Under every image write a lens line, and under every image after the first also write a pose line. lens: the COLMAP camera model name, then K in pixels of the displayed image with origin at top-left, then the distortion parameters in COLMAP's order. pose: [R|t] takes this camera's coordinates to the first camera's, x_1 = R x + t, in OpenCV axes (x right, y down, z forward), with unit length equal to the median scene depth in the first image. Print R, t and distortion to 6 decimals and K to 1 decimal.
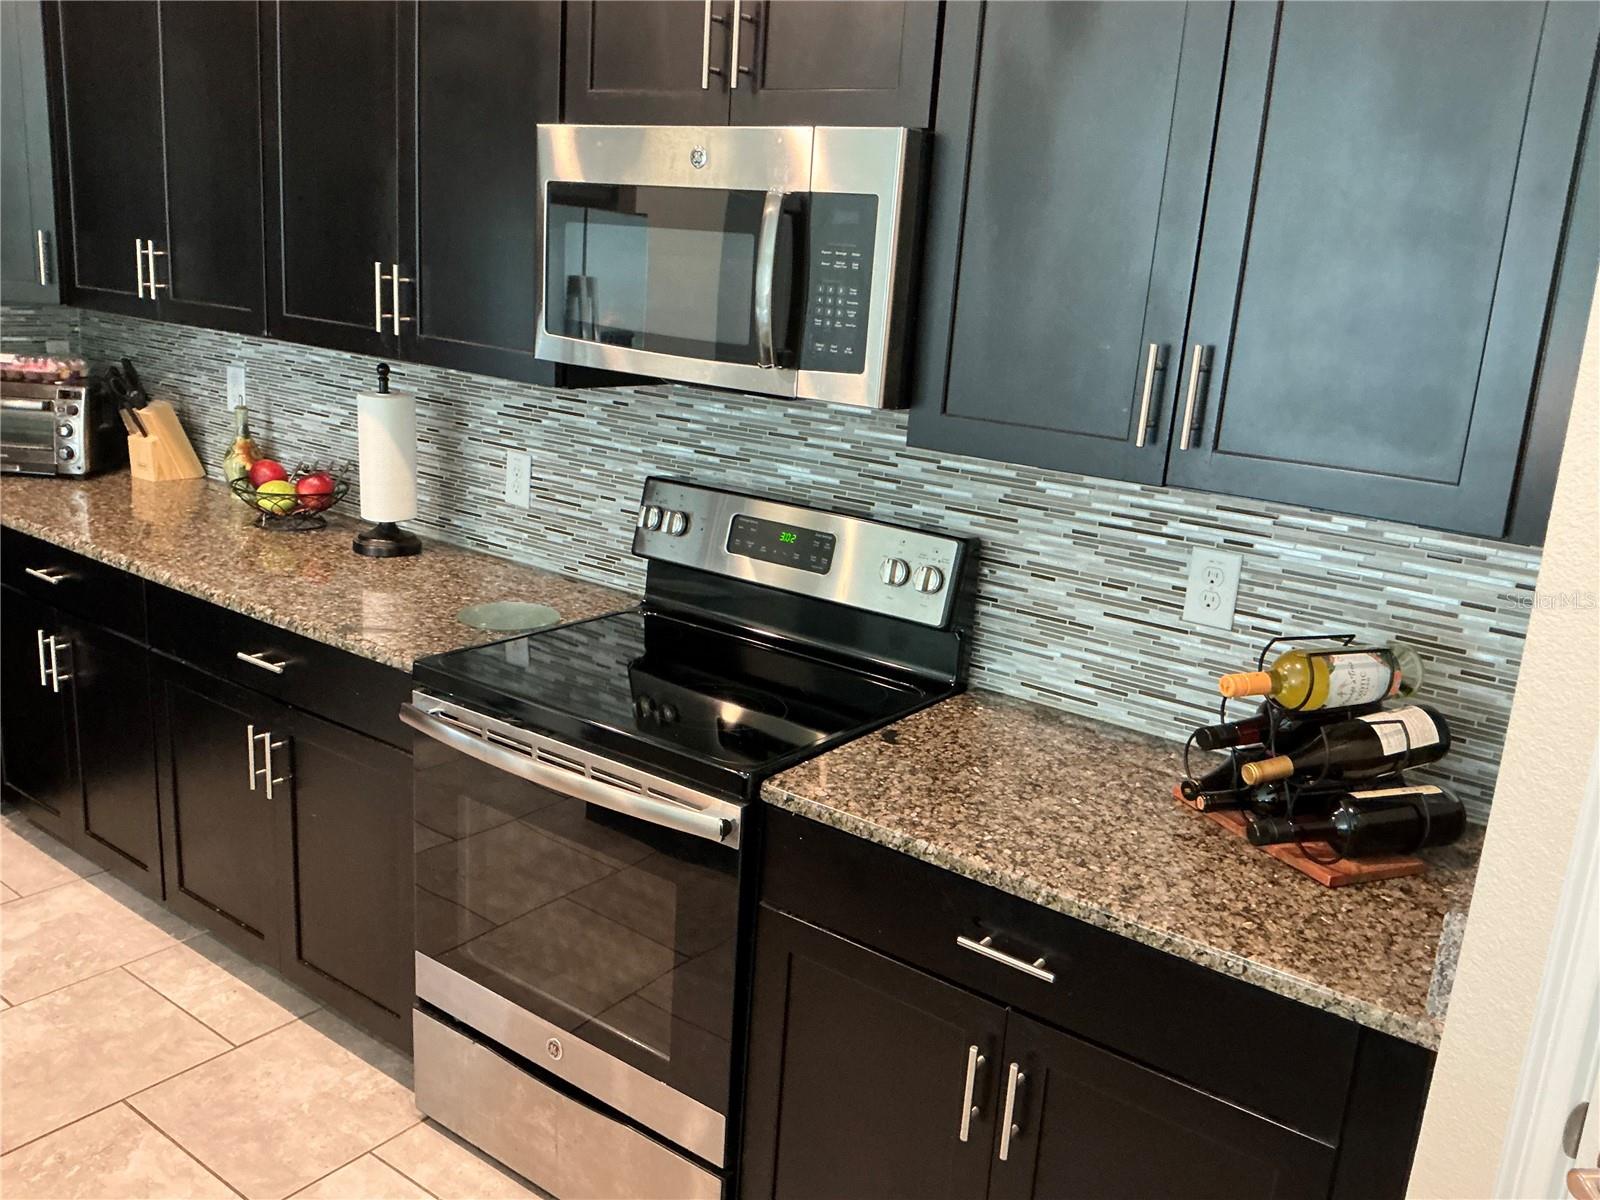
lens RADIAL K [[1337.1, 0, 804.0], [0, 1337.1, 594.2], [0, 0, 1]] dist [0.135193, -0.266800]
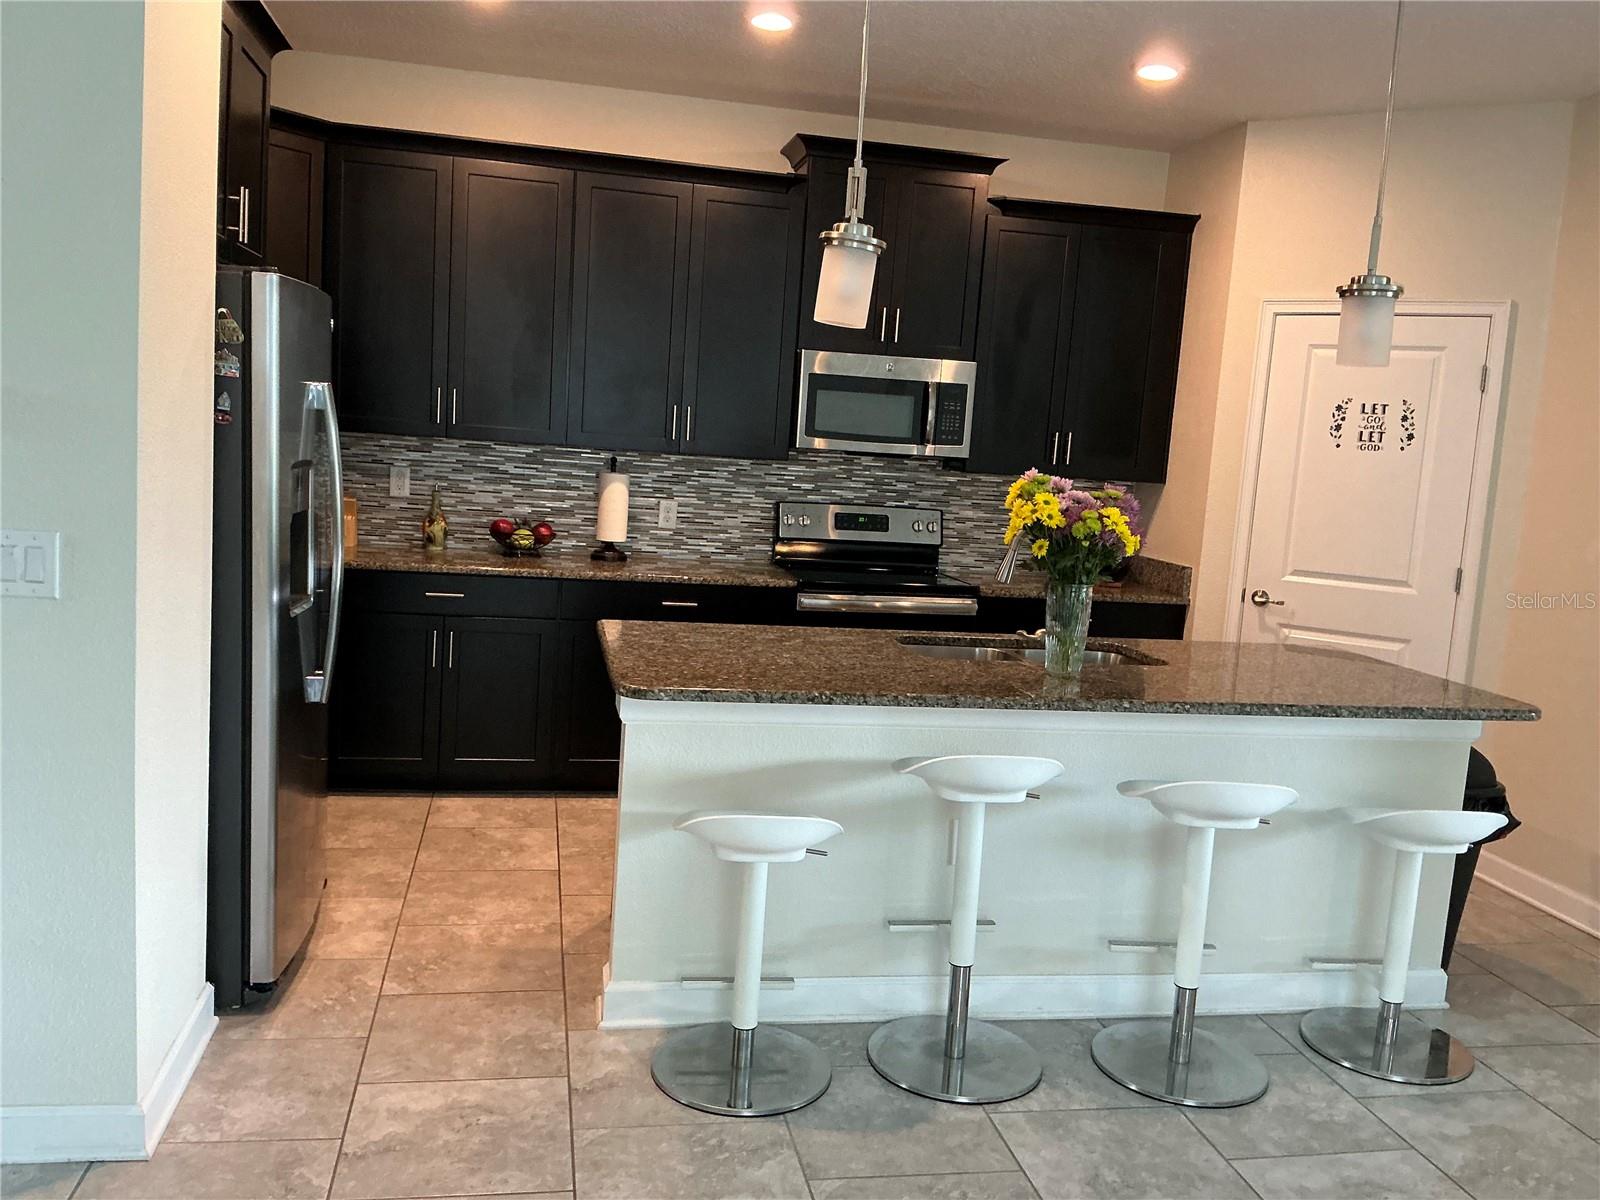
lens RADIAL K [[1337.1, 0, 804.0], [0, 1337.1, 594.2], [0, 0, 1]] dist [0.135193, -0.266800]
pose [[0.665973, -0.111501, 0.737596, -1.799157], [0.163870, 0.986481, 0.001167, 0.066156], [-0.727754, 0.120093, 0.675242, -0.483440]]
